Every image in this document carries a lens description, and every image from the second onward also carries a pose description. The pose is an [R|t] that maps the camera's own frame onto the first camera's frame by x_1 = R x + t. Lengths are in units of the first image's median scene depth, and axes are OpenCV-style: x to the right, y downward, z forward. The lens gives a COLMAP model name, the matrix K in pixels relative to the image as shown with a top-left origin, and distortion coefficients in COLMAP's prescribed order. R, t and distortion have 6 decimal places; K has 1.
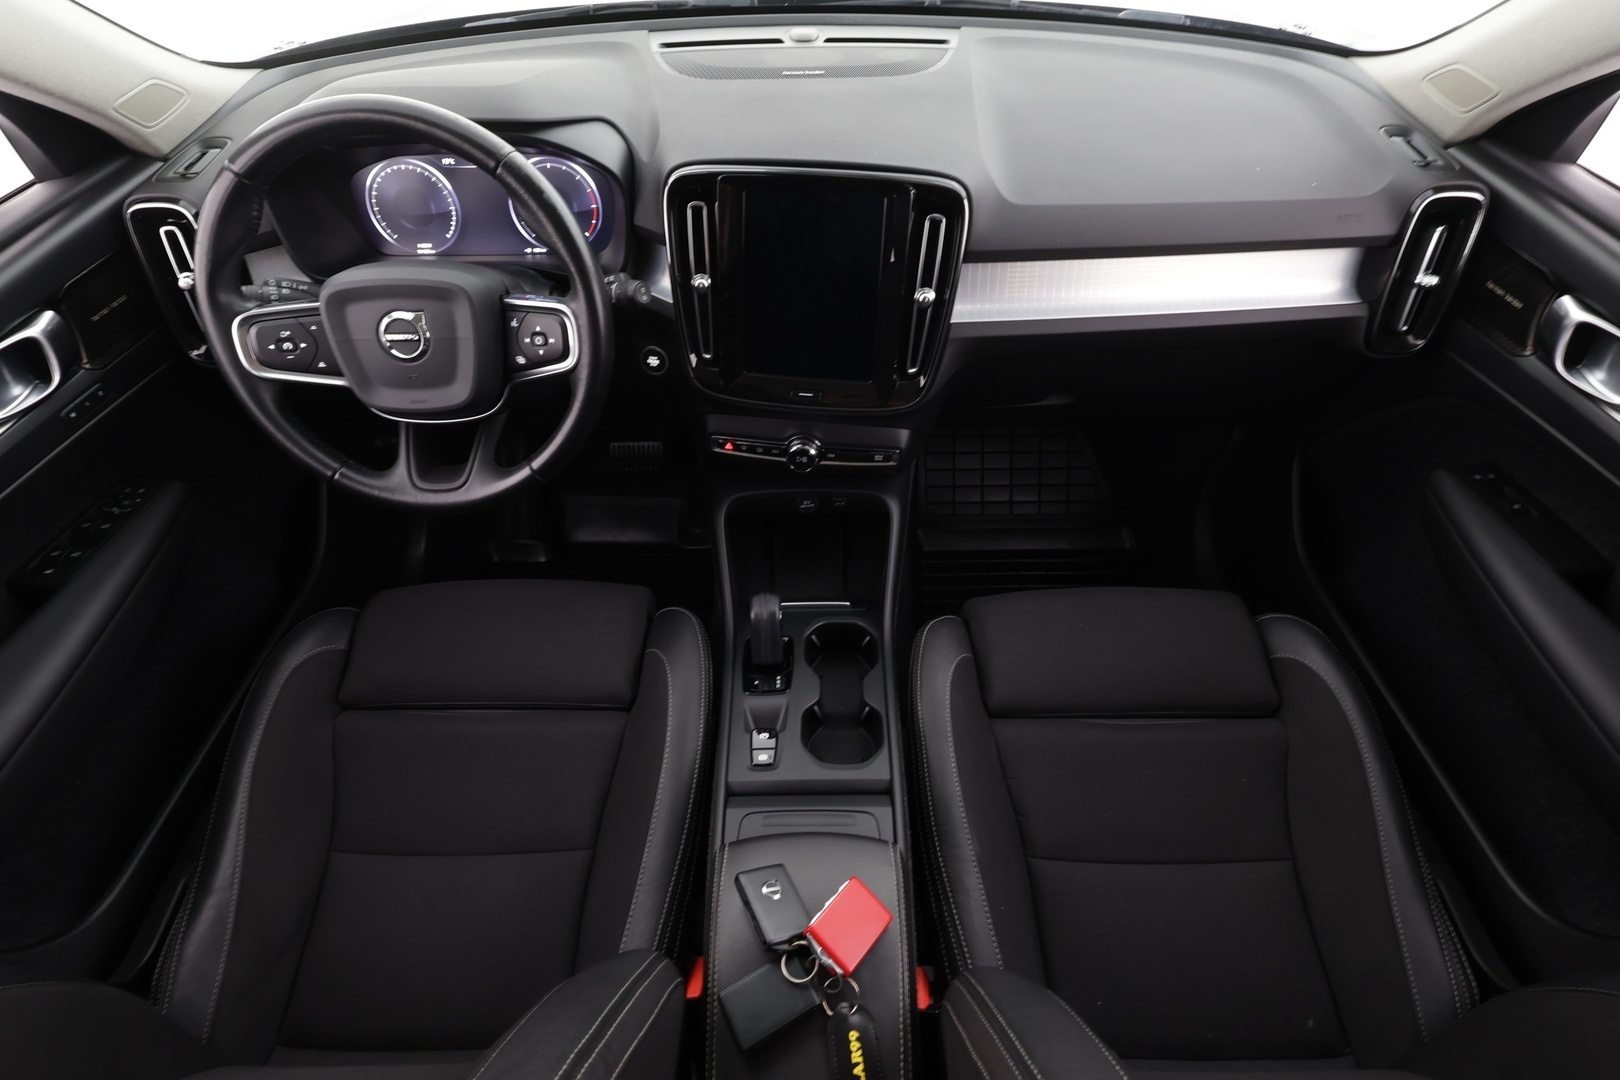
lens RADIAL K [[786.1, 0, 810.8], [0, 786.1, 544.3], [0, 0, 1]] dist [-0.008381, 0.007493]
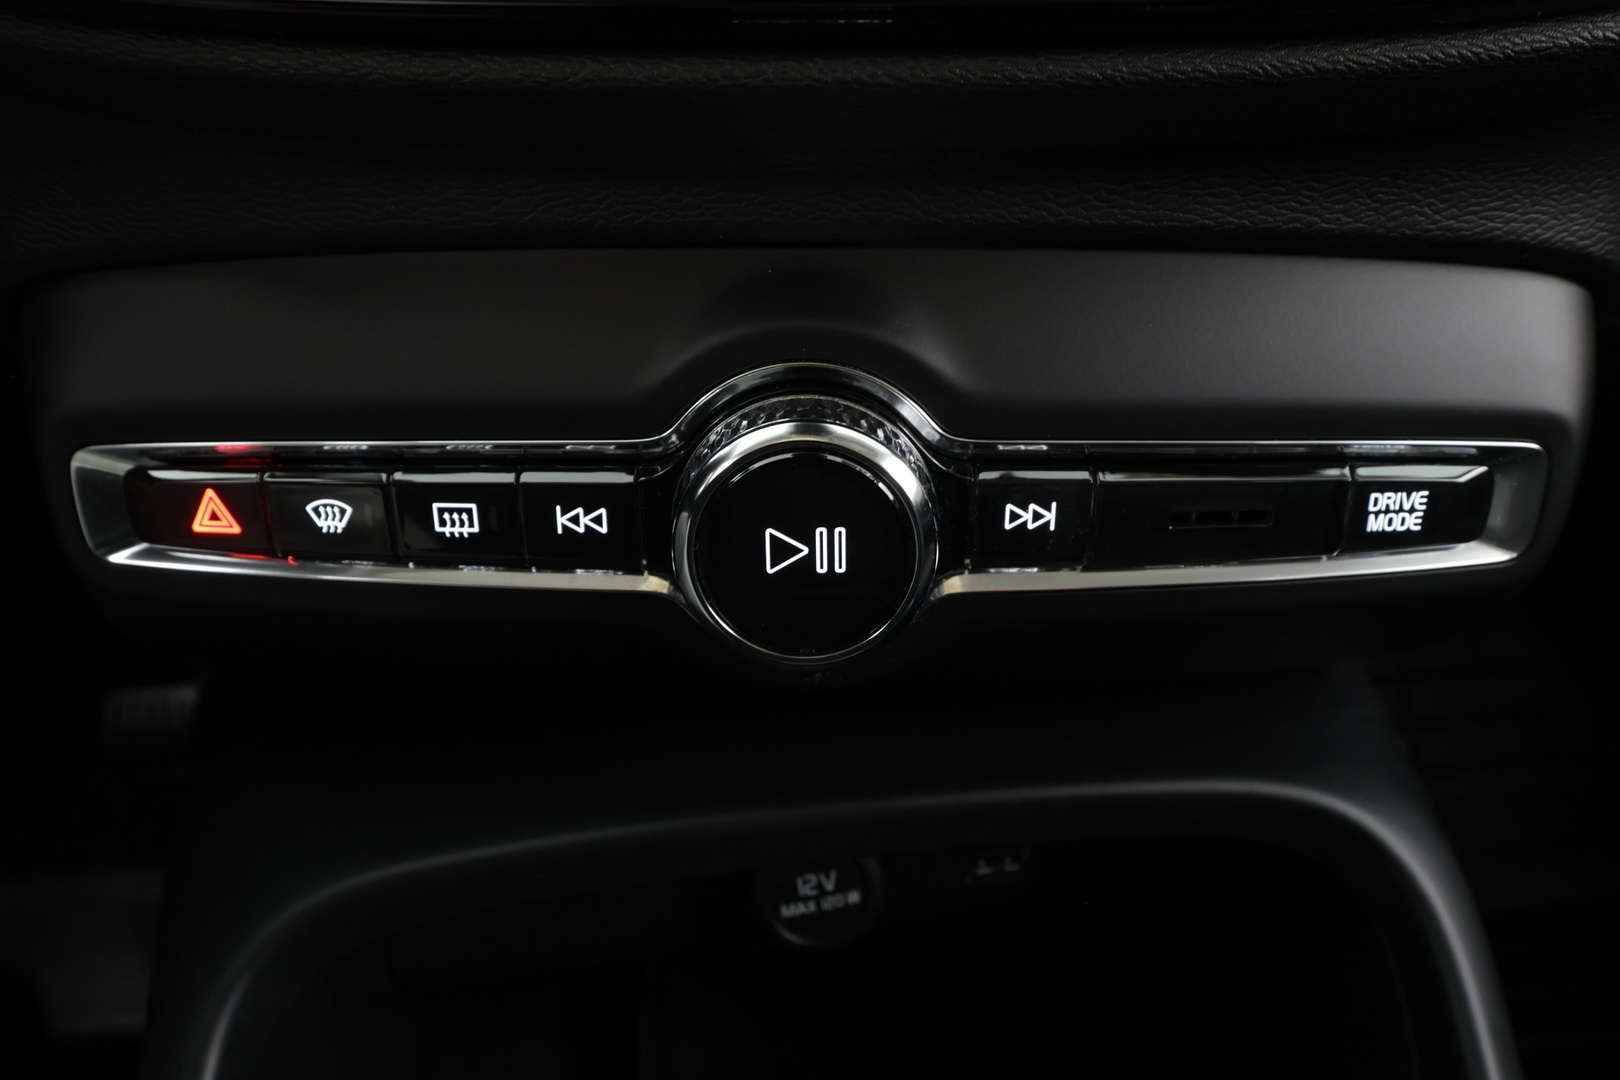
lens RADIAL K [[1201.4, 0, 810.0], [0, 1201.4, 540.0], [0, 0, 1]] dist [0.003922, -0.002851]
pose [[0.994079, -0.064686, 0.087312, -0.029181], [0.085472, 0.961628, -0.260701, -0.070053], [-0.067098, 0.266620, 0.961463, 0.912966]]
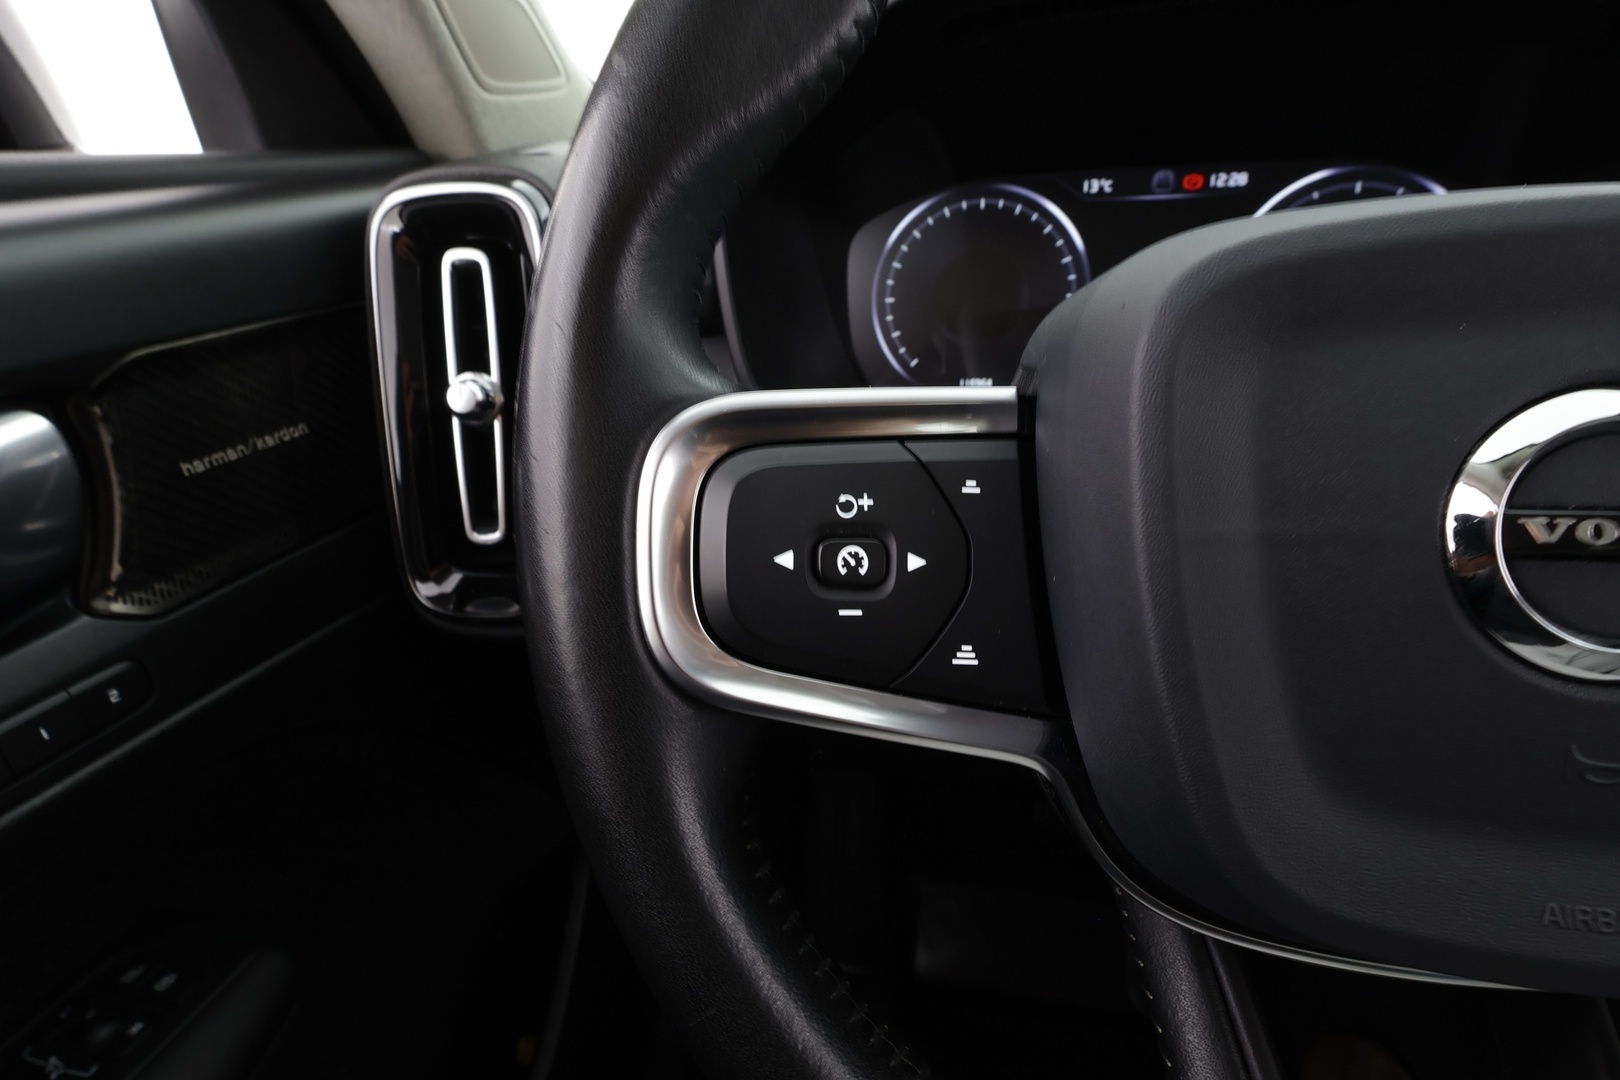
lens RADIAL K [[757.5, 0, 807.6], [0, 757.5, 539.2], [0, 0, 1]] dist [-0.003867, -0.000706]
pose [[0.984108, 0.038772, -0.173286, -0.576231], [-0.099458, 0.928789, -0.357015, -0.165291], [0.147104, 0.368576, 0.917884, 0.725283]]
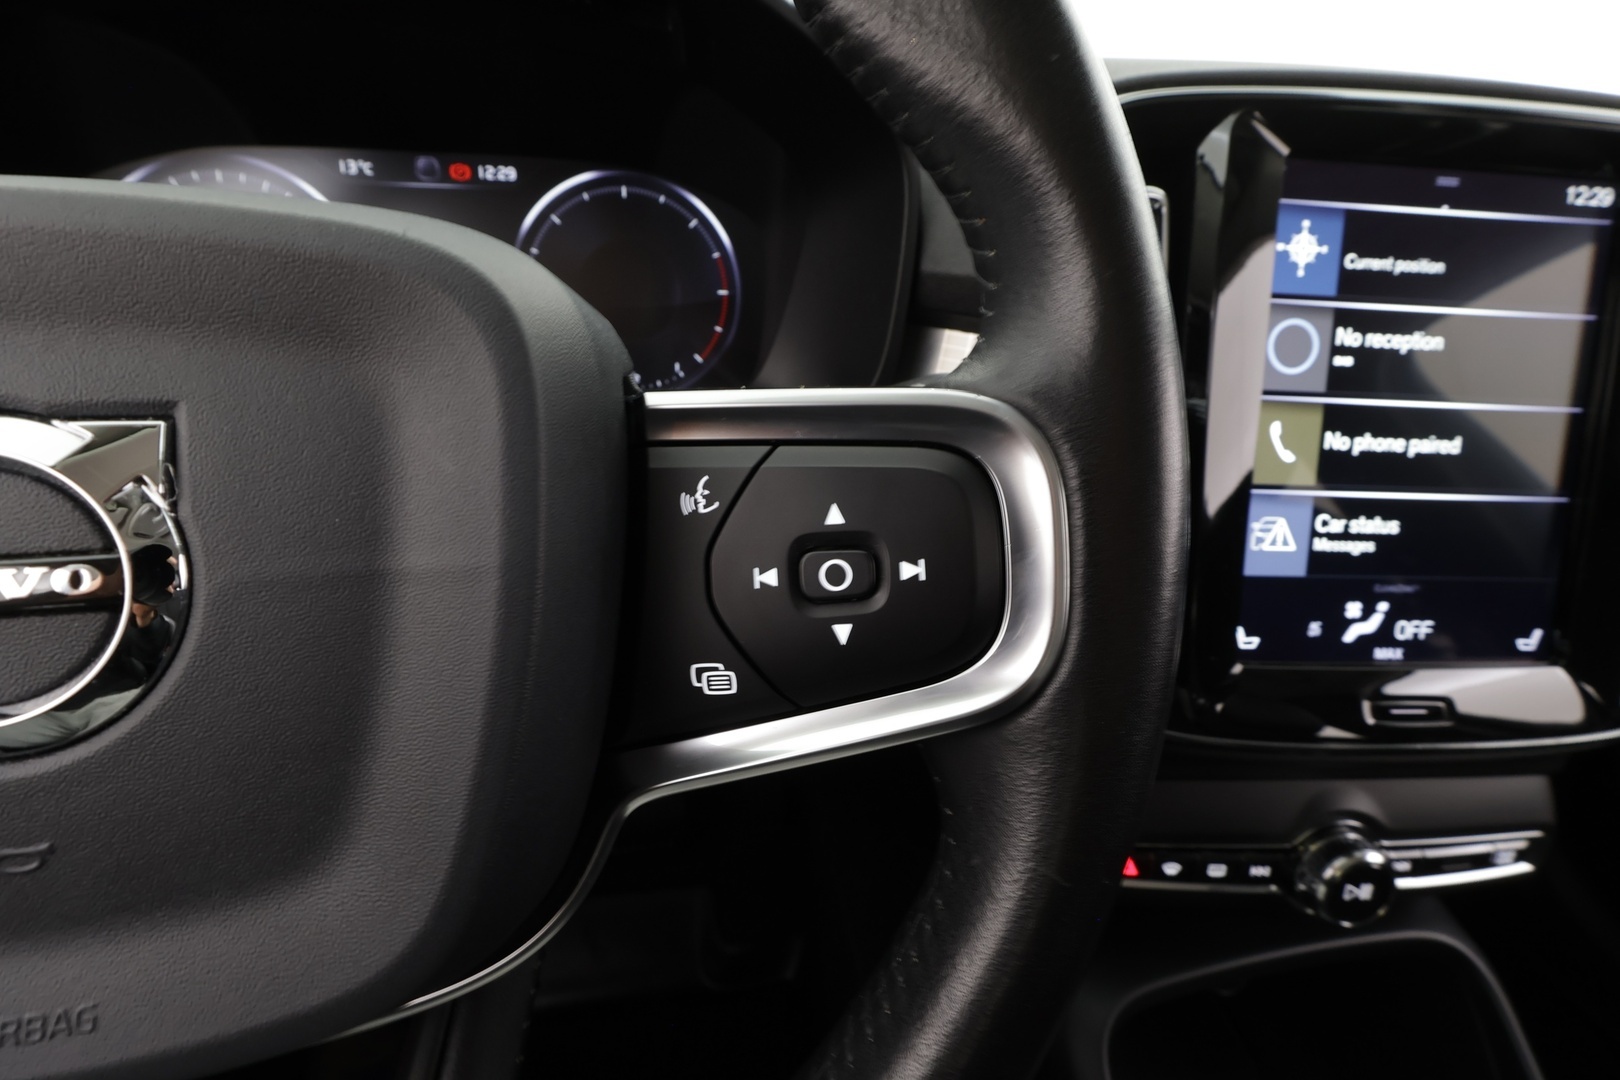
lens RADIAL K [[757.5, 0, 807.6], [0, 757.5, 539.2], [0, 0, 1]] dist [-0.003867, -0.000706]
pose [[0.980020, -0.039258, 0.194986, -0.349454], [0.105816, 0.932991, -0.343993, -0.183069], [-0.168415, 0.357753, 0.918504, 0.740617]]
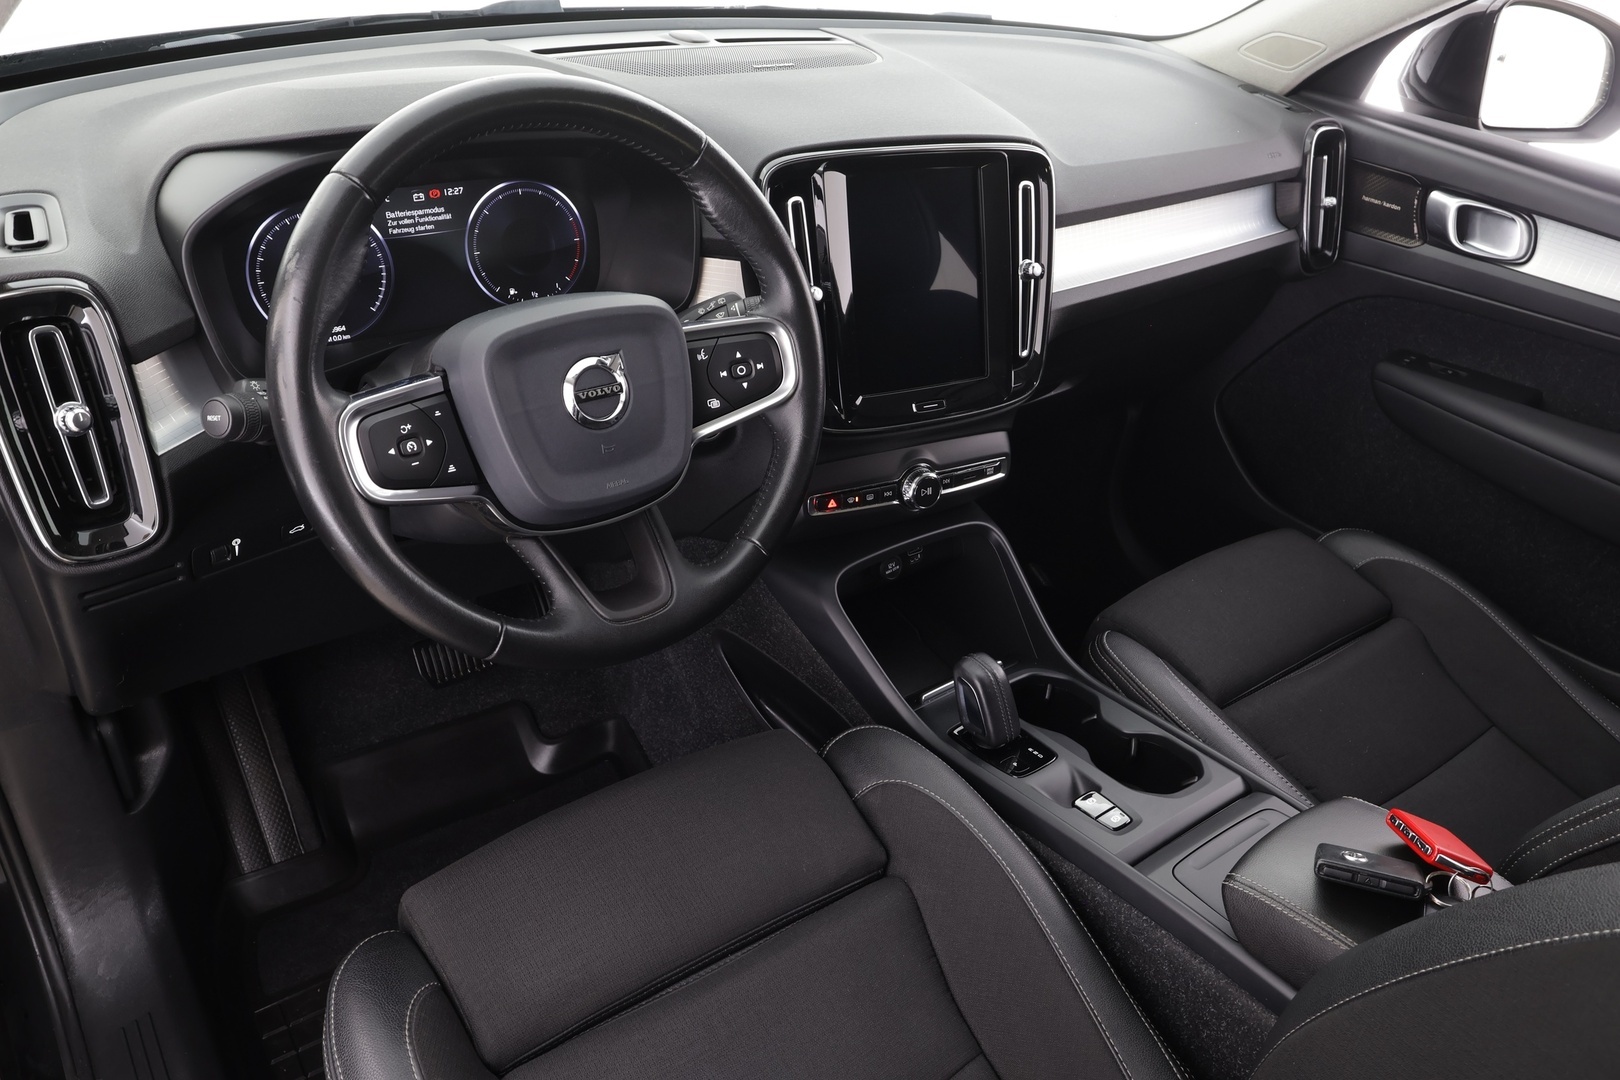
lens RADIAL K [[1179.7, 0, 825.3], [0, 1179.7, 535.5], [0, 0, 1]] dist [0.001738, -0.002245]
pose [[0.803252, -0.250200, 0.540543, -0.832522], [0.370089, 0.920712, -0.123788, 0.047893], [-0.466713, 0.299482, 0.832160, 0.068433]]
